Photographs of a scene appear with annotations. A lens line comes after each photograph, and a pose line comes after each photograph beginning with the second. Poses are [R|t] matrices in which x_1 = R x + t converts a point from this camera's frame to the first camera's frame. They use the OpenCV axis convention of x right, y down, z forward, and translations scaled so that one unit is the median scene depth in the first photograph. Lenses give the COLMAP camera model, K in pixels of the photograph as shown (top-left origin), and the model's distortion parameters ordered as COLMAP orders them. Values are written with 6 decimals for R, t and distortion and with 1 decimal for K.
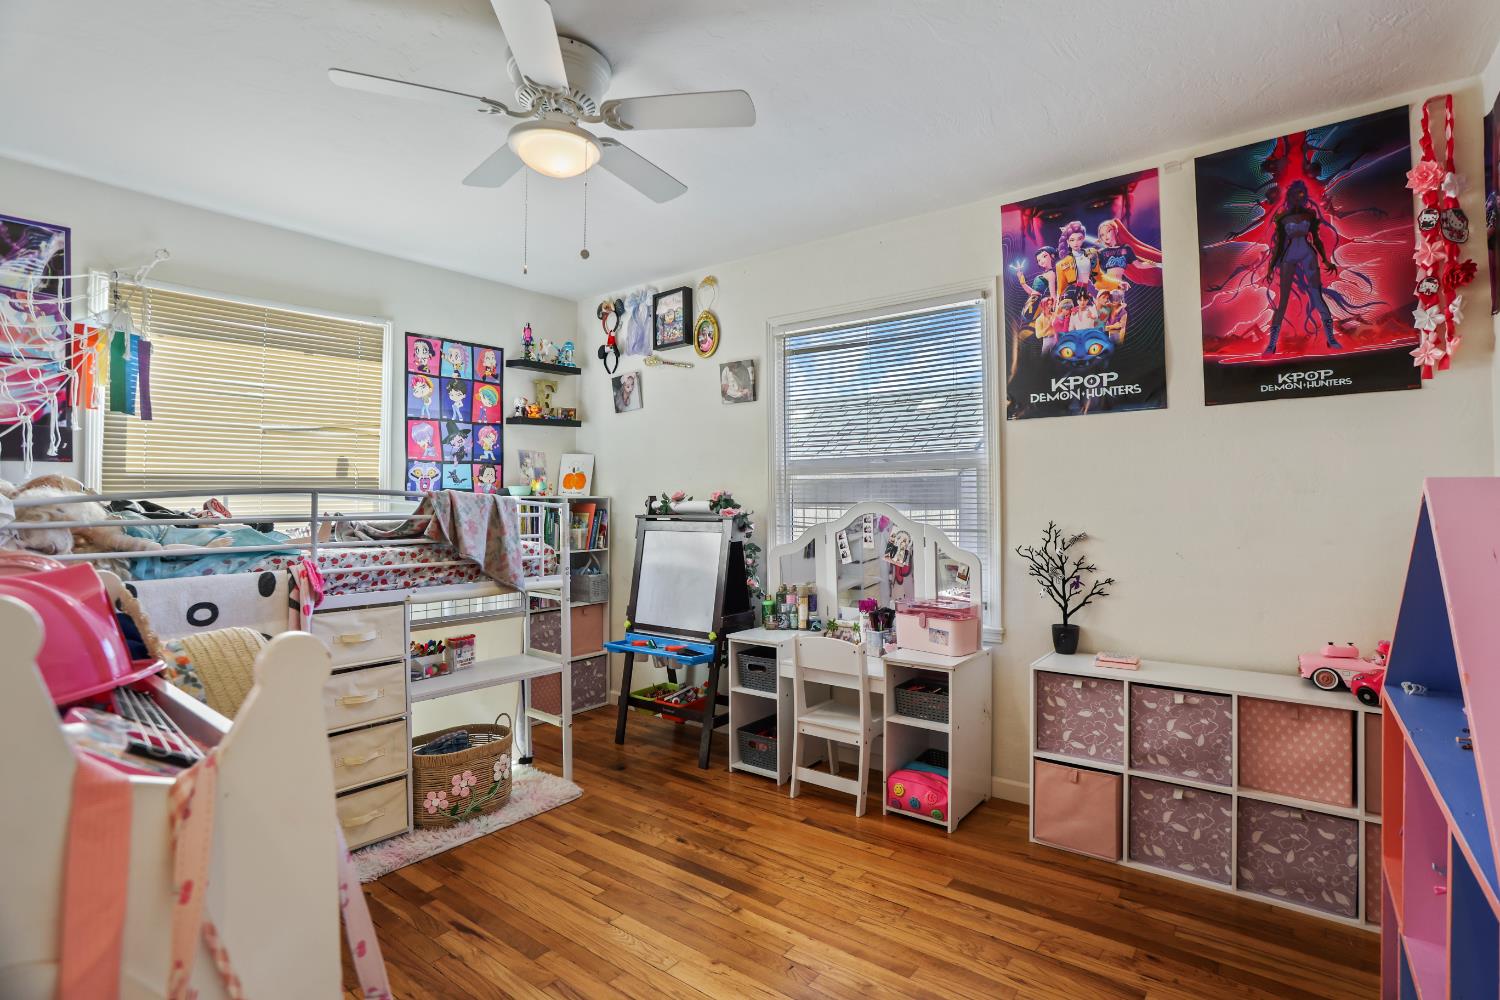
lens RADIAL K [[731.9, 0, 764.8], [0, 731.9, 478.8], [0, 0, 1]] dist [-0.061223, 0.026882]
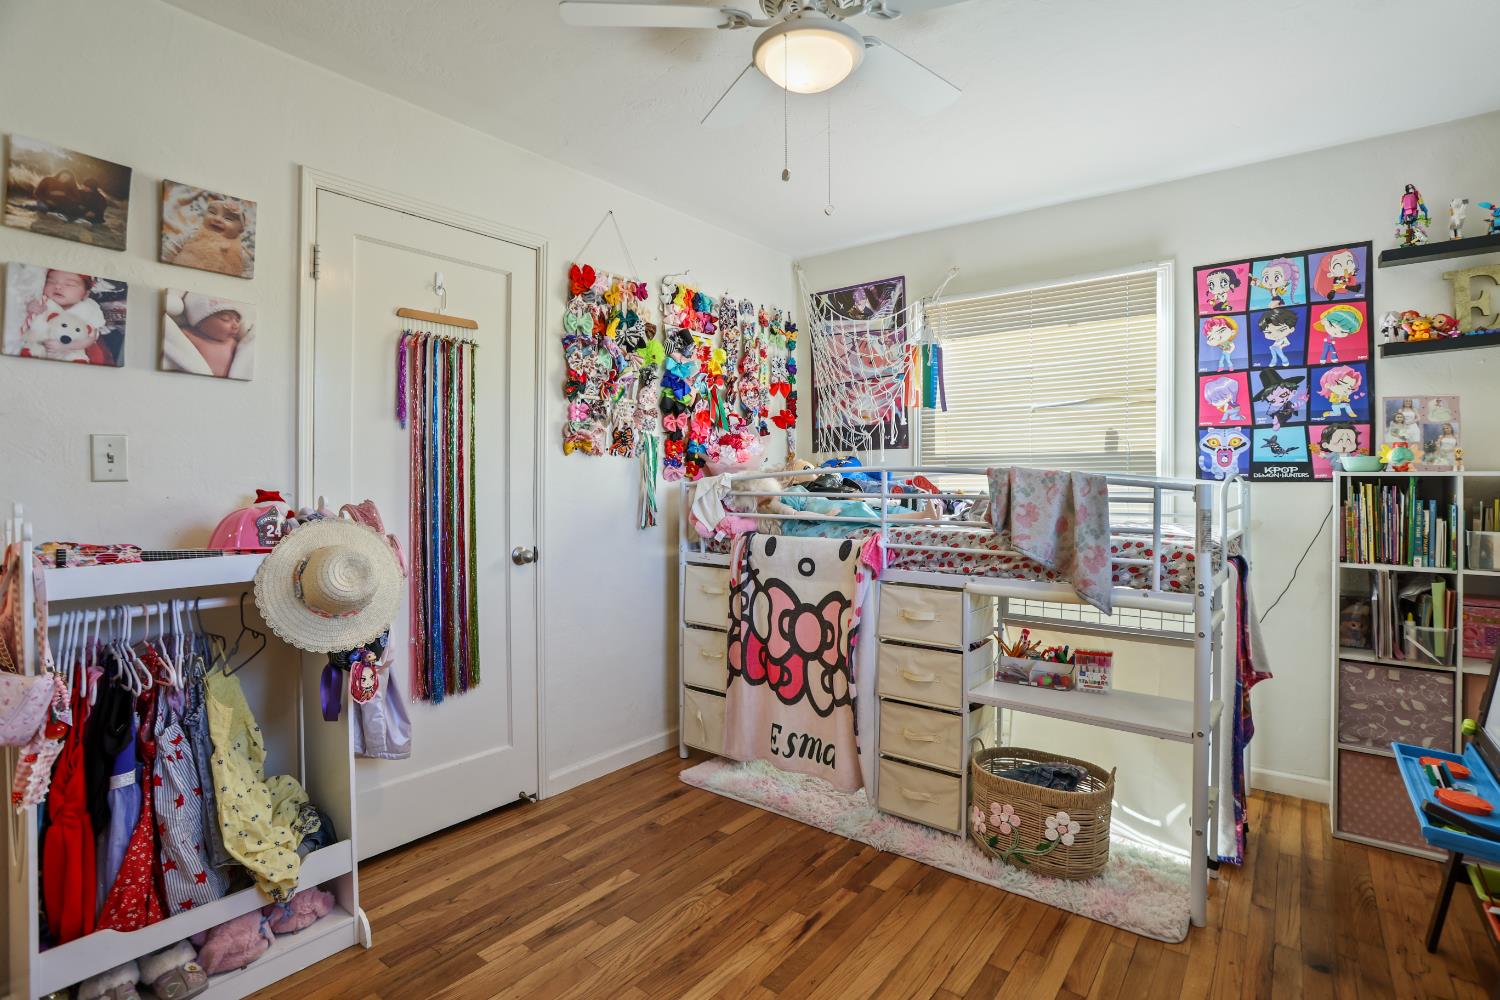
lens RADIAL K [[731.9, 0, 764.8], [0, 731.9, 478.8], [0, 0, 1]] dist [-0.061223, 0.026882]
pose [[0.006990, 0.008262, -0.999941, 0.304050], [0.028384, 0.999561, 0.008457, 0.010862], [0.999573, -0.028441, 0.006752, 0.533673]]
